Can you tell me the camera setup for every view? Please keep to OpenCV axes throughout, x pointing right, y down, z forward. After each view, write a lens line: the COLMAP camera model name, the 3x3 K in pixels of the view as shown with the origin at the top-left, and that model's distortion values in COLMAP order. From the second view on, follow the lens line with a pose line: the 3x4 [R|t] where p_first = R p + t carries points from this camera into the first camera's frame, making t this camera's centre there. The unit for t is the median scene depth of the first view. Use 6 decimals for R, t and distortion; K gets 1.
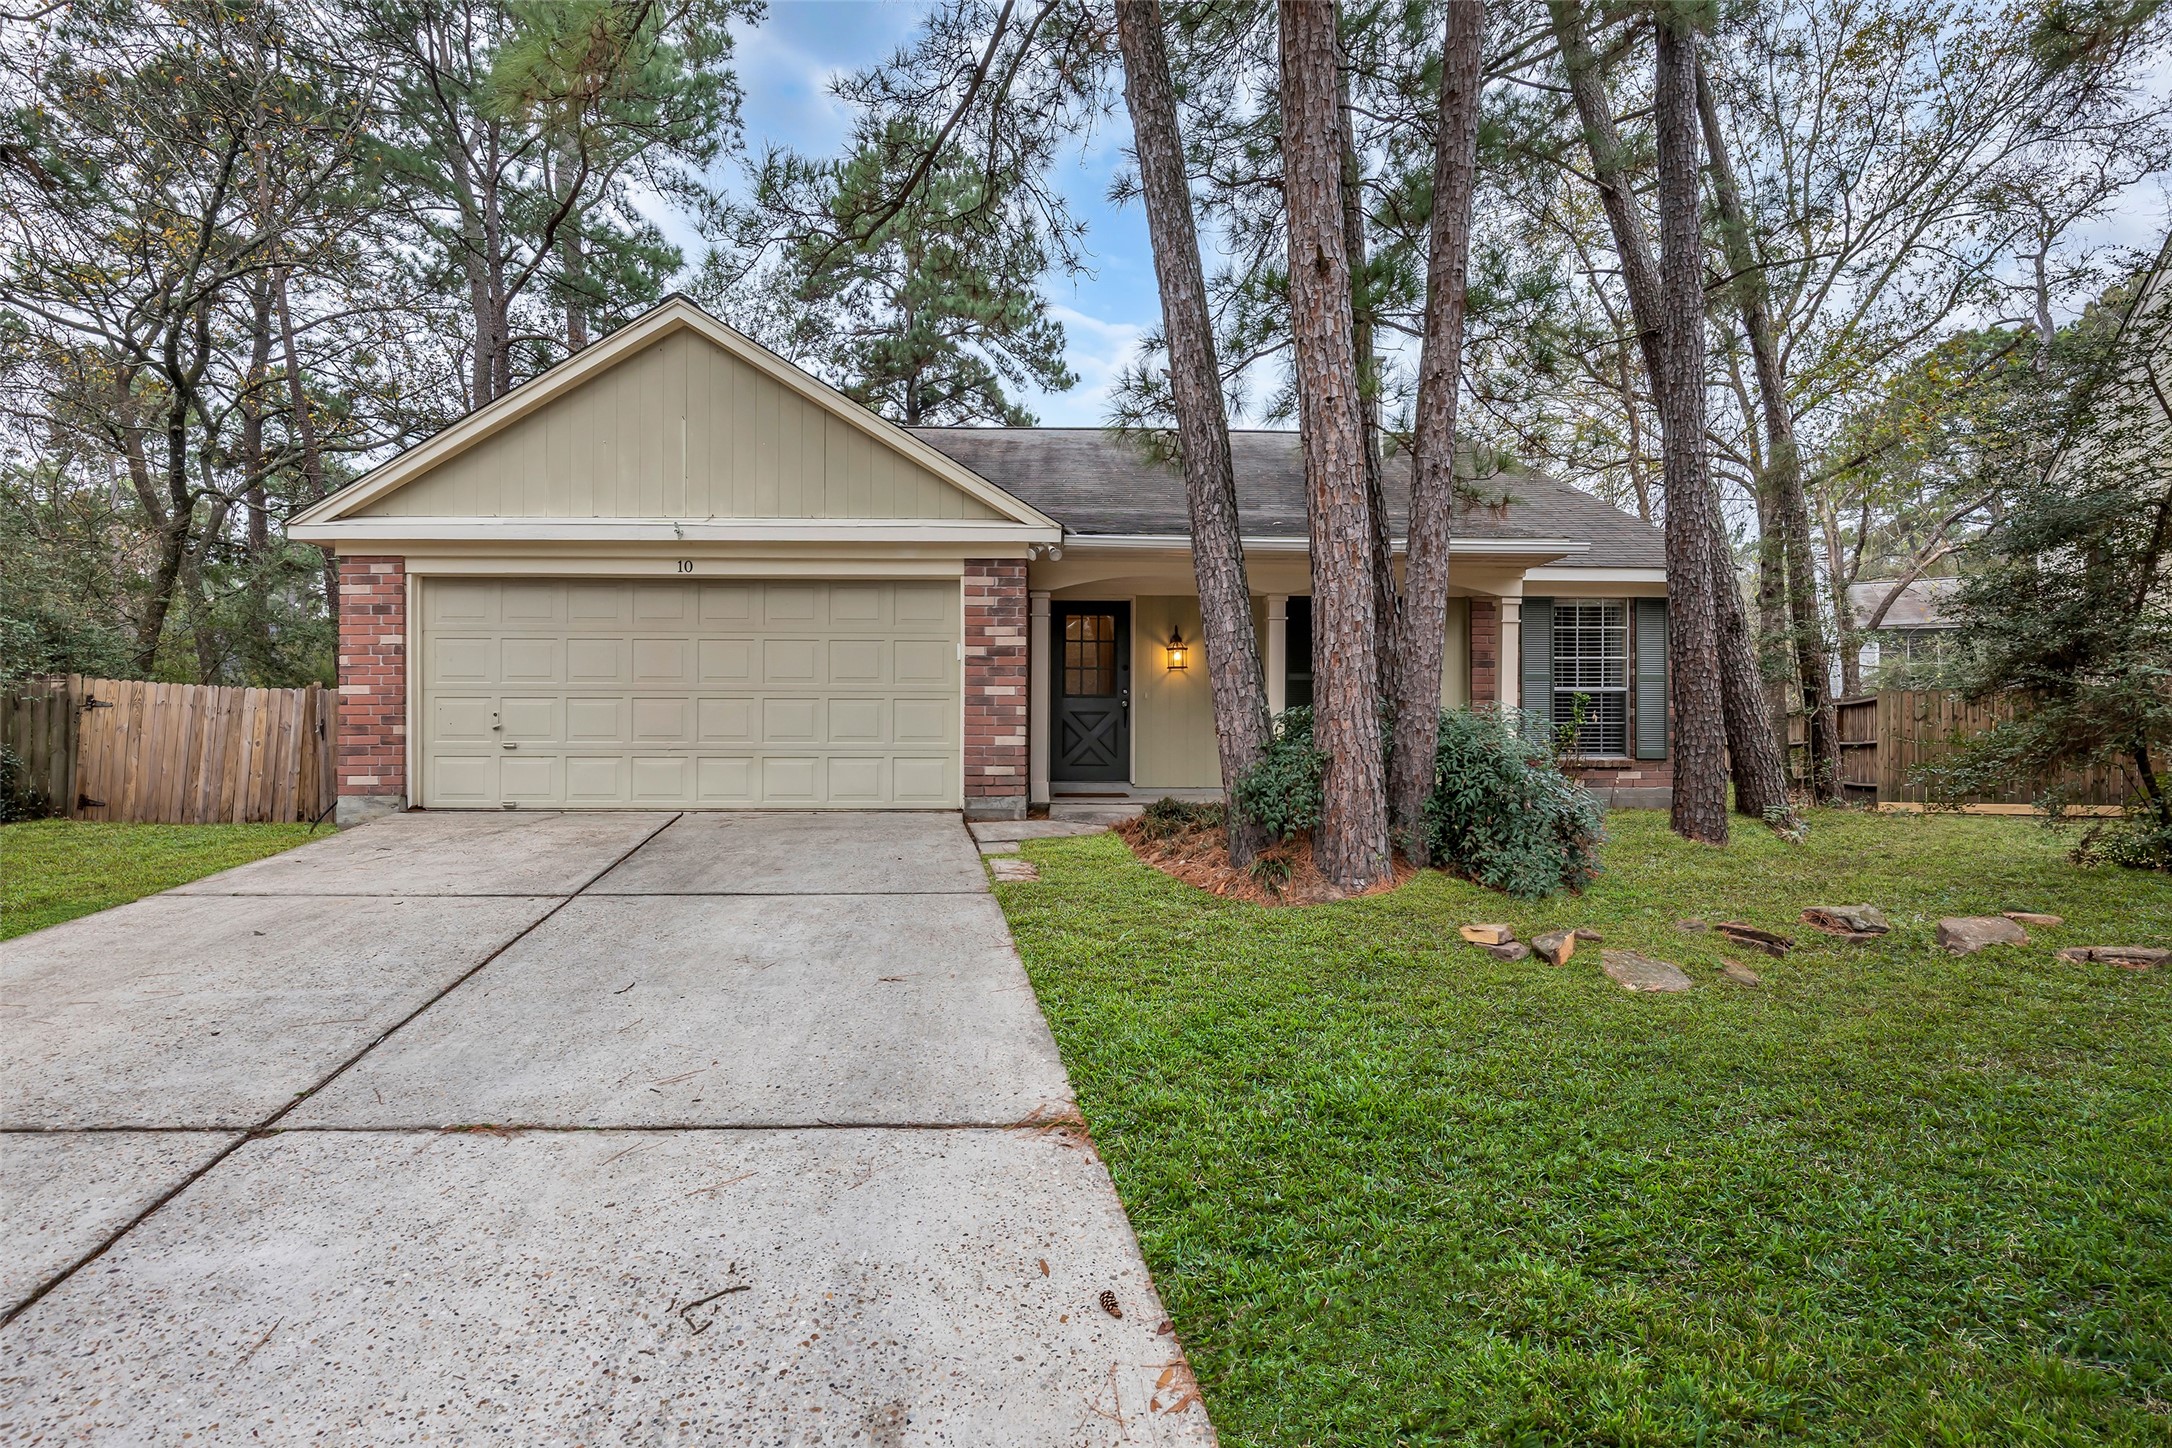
lens RADIAL K [[1001.5, 0, 1067.5], [0, 1001.5, 728.7], [0, 0, 1]] dist [-0.004992, 0.000214]
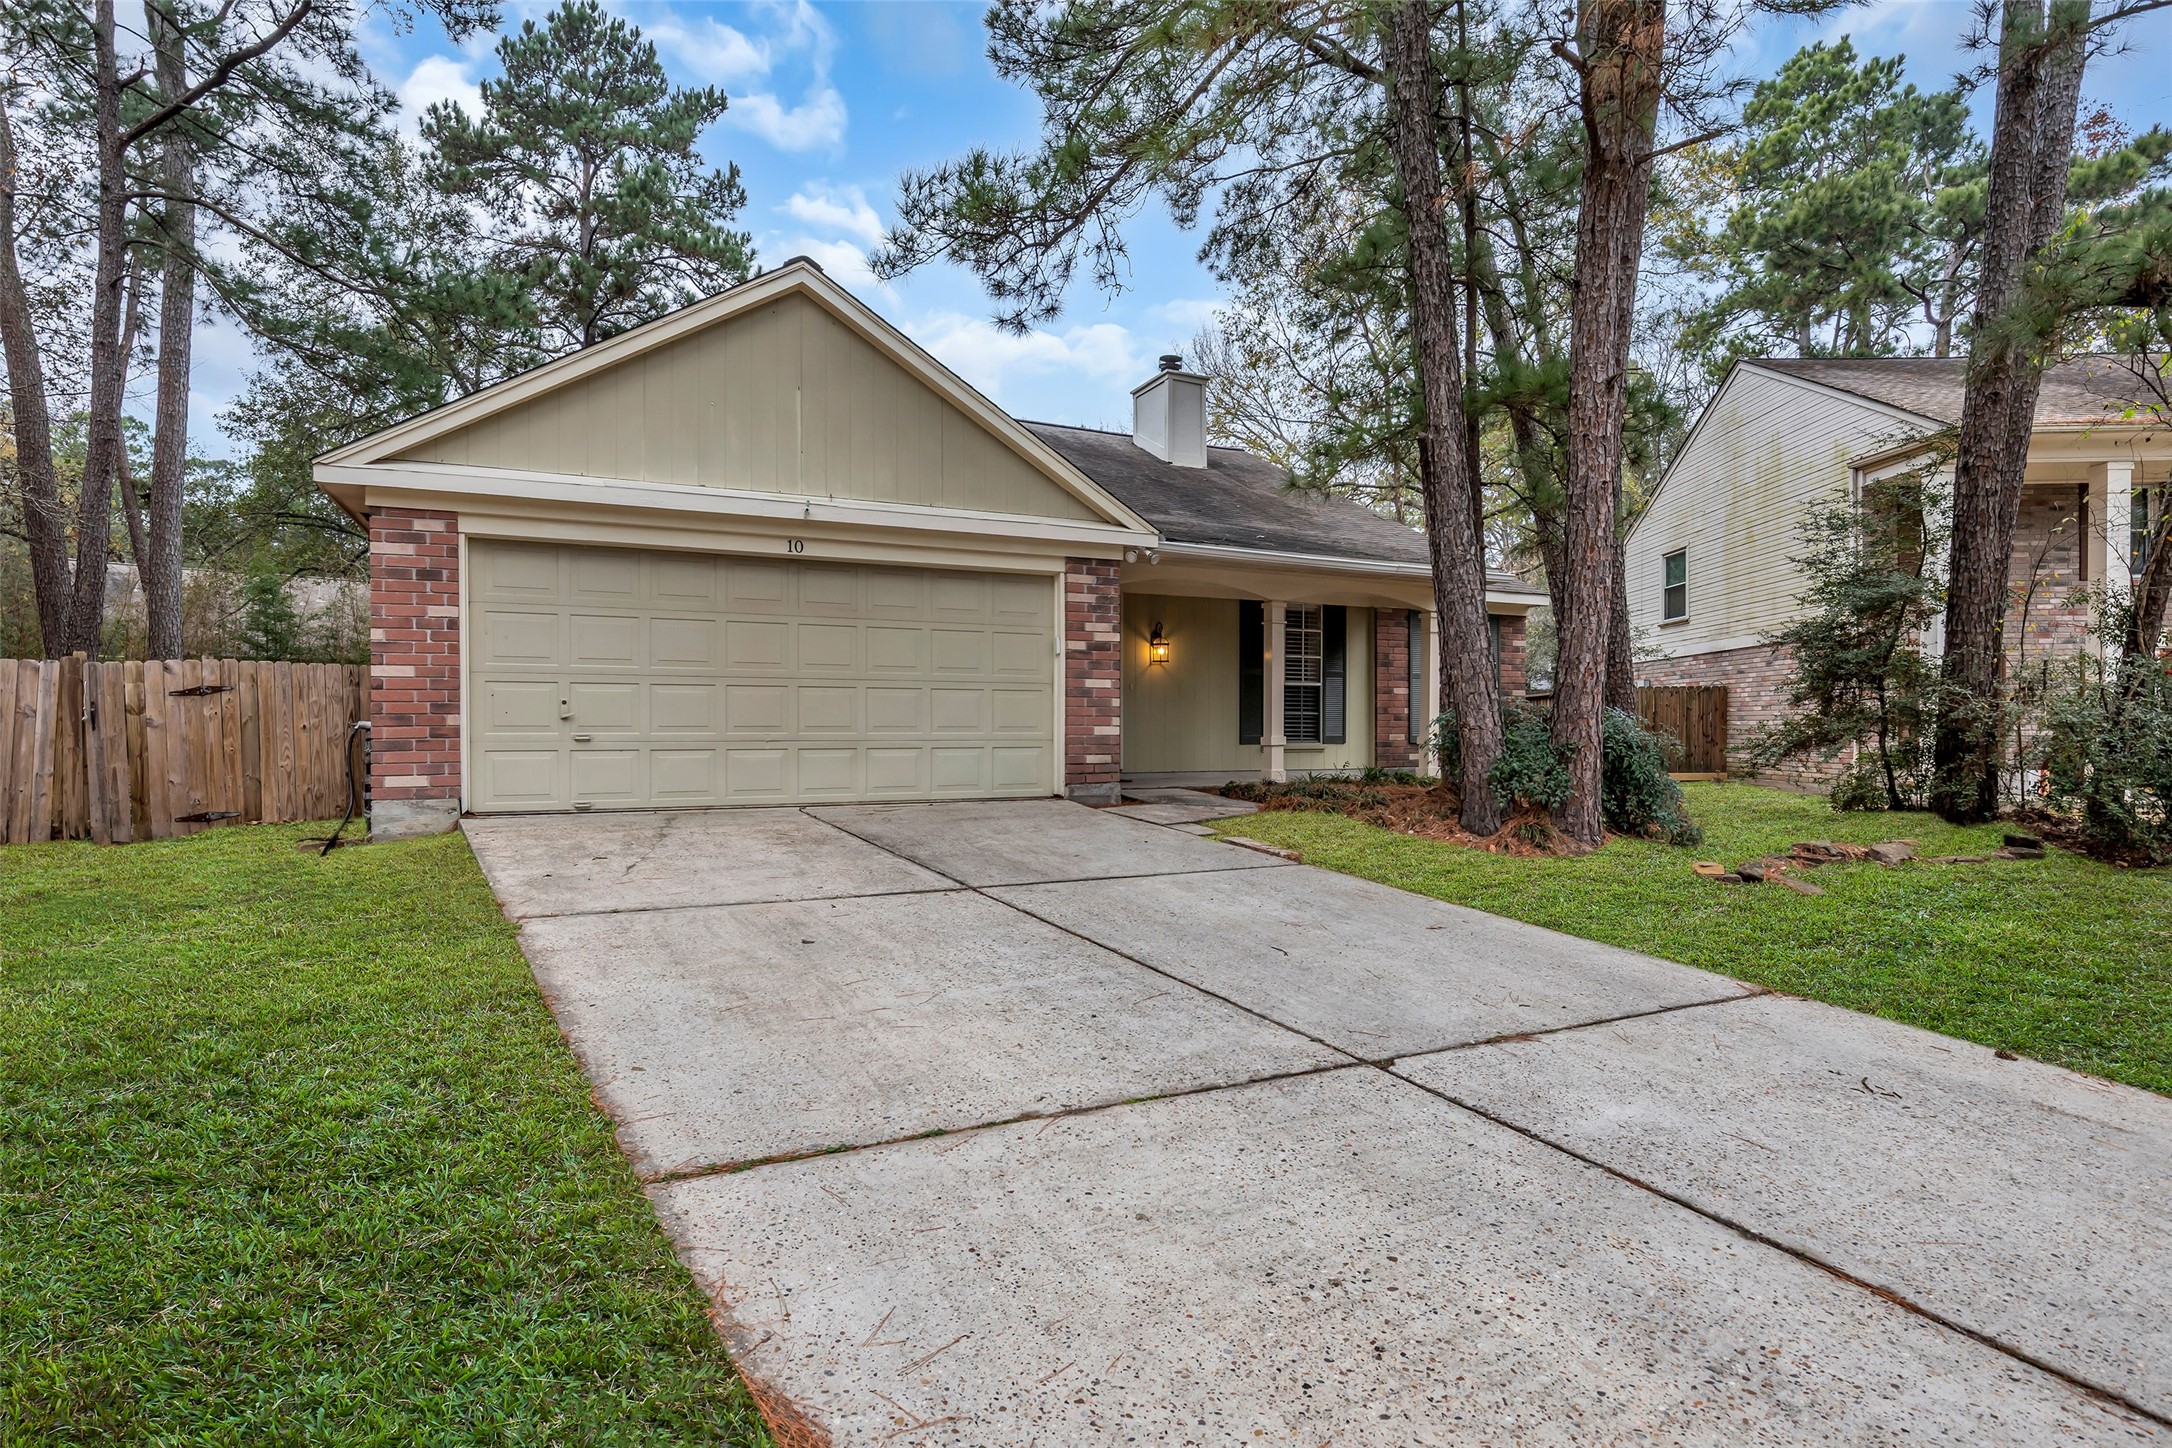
lens RADIAL K [[1046.2, 0, 1086.0], [0, 1046.2, 724.0], [0, 0, 1]] dist [-0.011074, -0.000422]
pose [[0.917050, -0.000372, 0.398771, -0.529000], [-0.005071, 0.999908, 0.012595, -0.009169], [-0.398739, -0.013572, 0.916964, -0.010800]]
